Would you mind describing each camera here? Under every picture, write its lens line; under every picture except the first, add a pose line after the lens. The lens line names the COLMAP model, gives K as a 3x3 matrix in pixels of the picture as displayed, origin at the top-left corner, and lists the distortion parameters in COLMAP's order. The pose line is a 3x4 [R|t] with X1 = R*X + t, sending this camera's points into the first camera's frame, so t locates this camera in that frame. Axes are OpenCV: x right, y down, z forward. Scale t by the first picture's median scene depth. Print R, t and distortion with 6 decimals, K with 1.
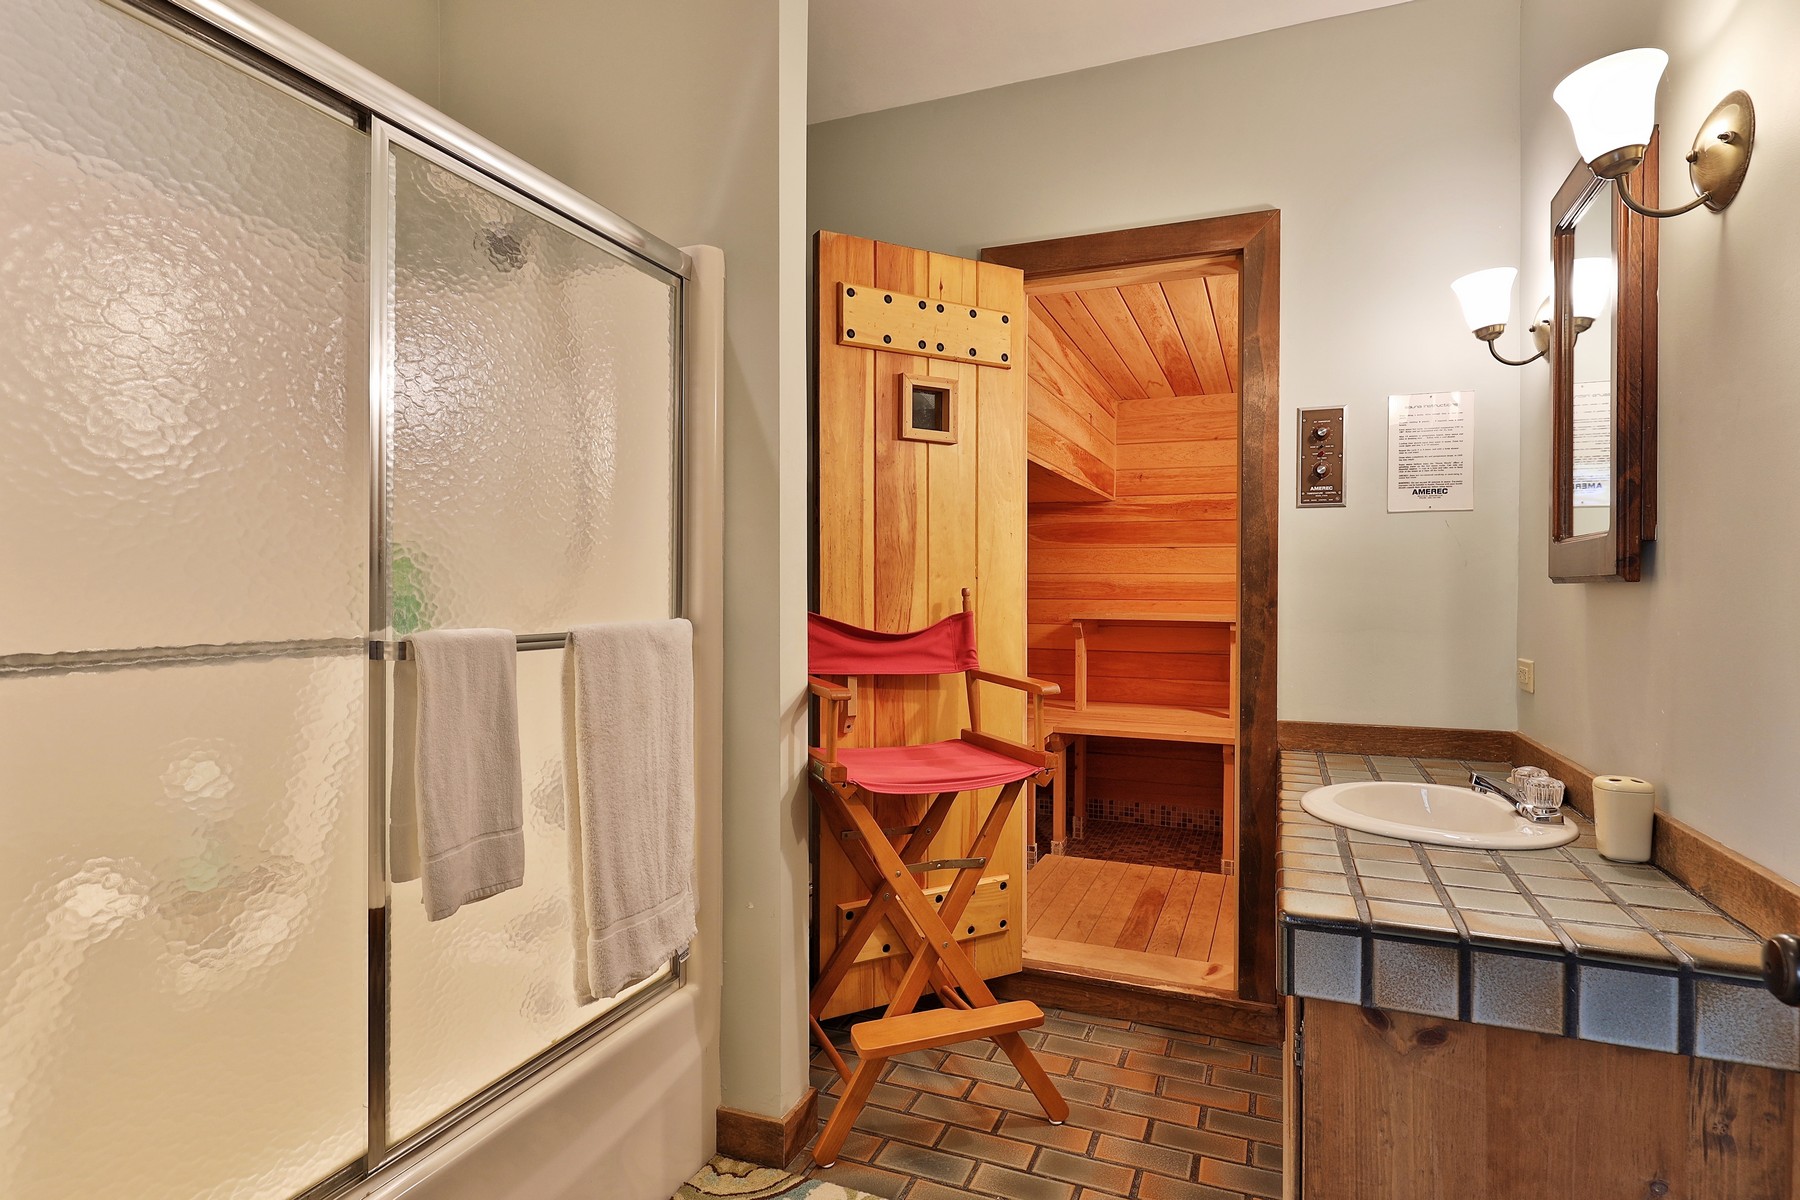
lens RADIAL K [[925.3, 0, 906.2], [0, 925.3, 598.4], [0, 0, 1]] dist [0.002055, -0.001190]
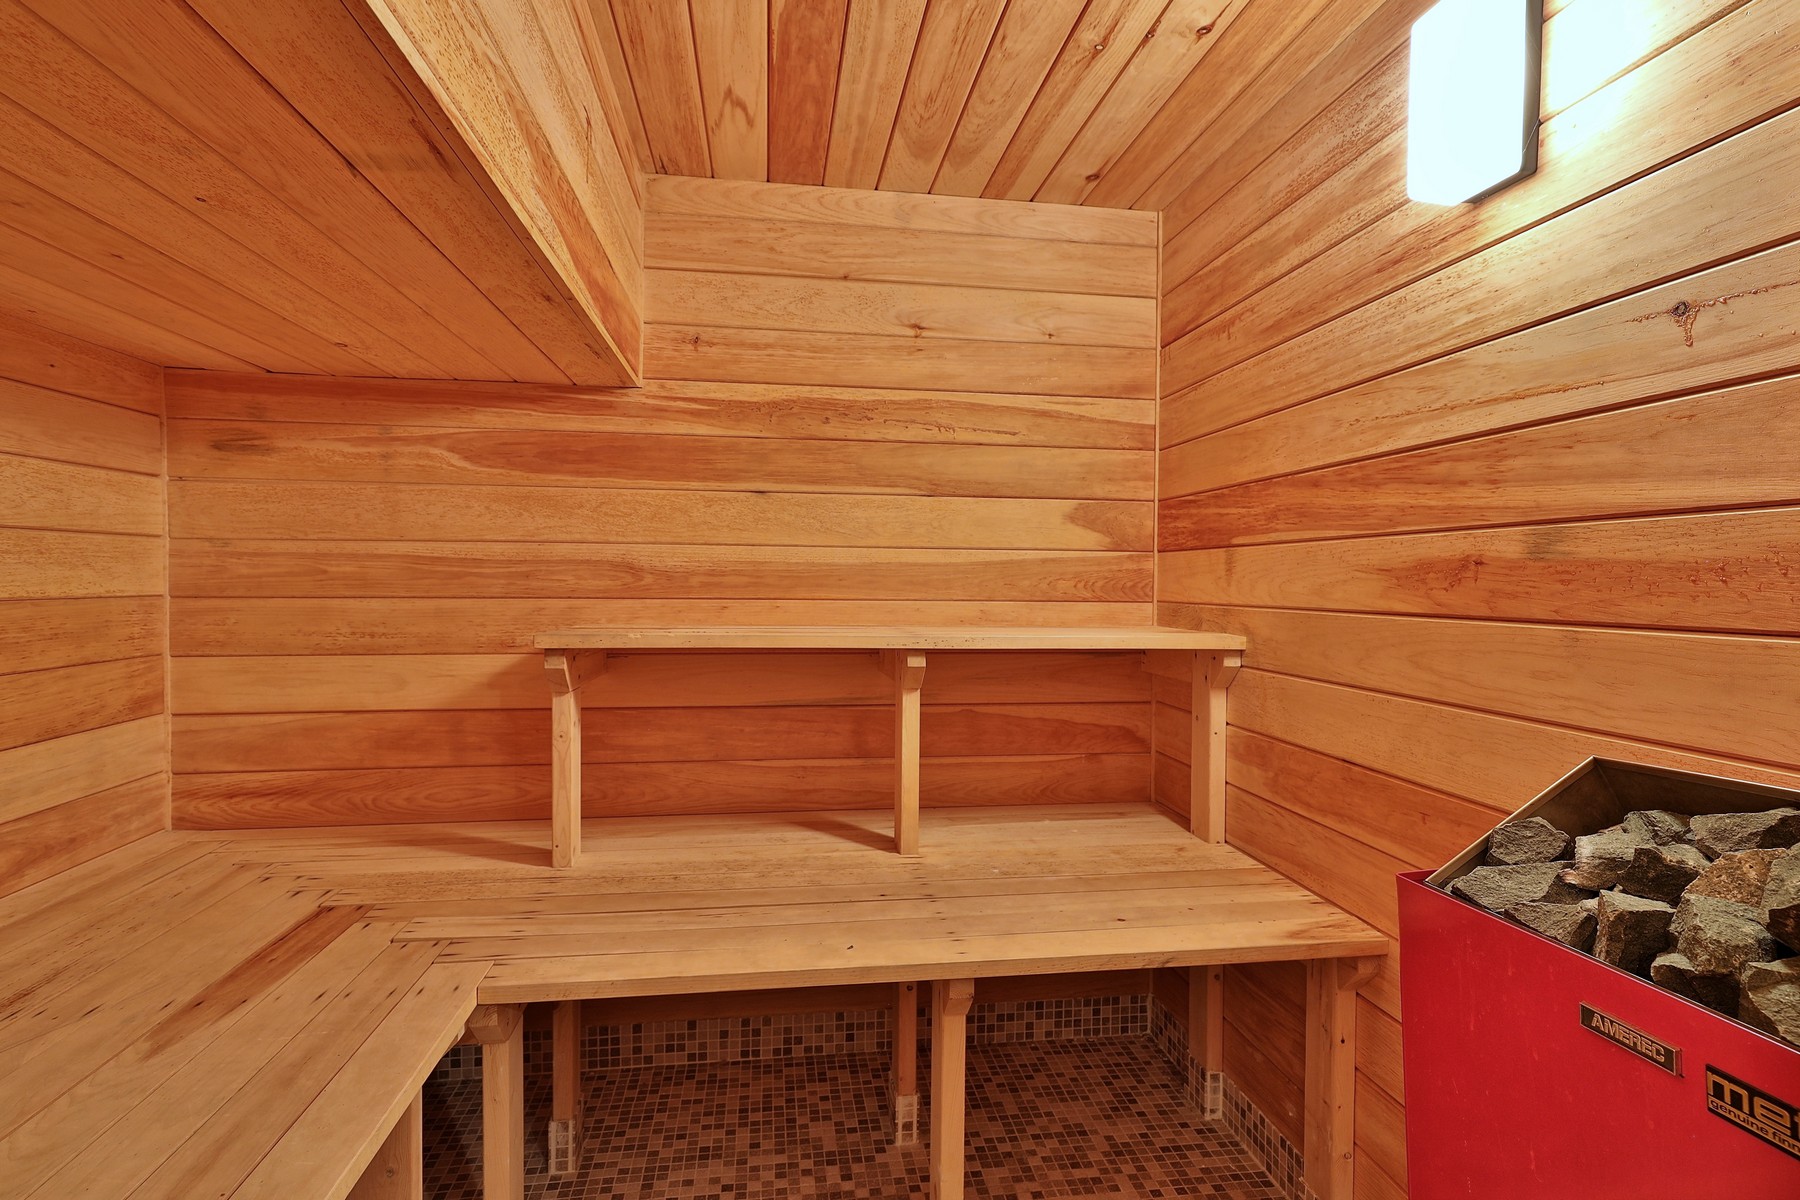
lens RADIAL K [[925.3, 0, 910.1], [0, 925.3, 591.4], [0, 0, 1]] dist [0.002055, -0.001190]
pose [[0.859770, -0.009233, 0.510599, 0.104644], [0.002280, 0.999896, 0.014241, -0.008909], [-0.510677, -0.011080, 0.859701, 0.537855]]
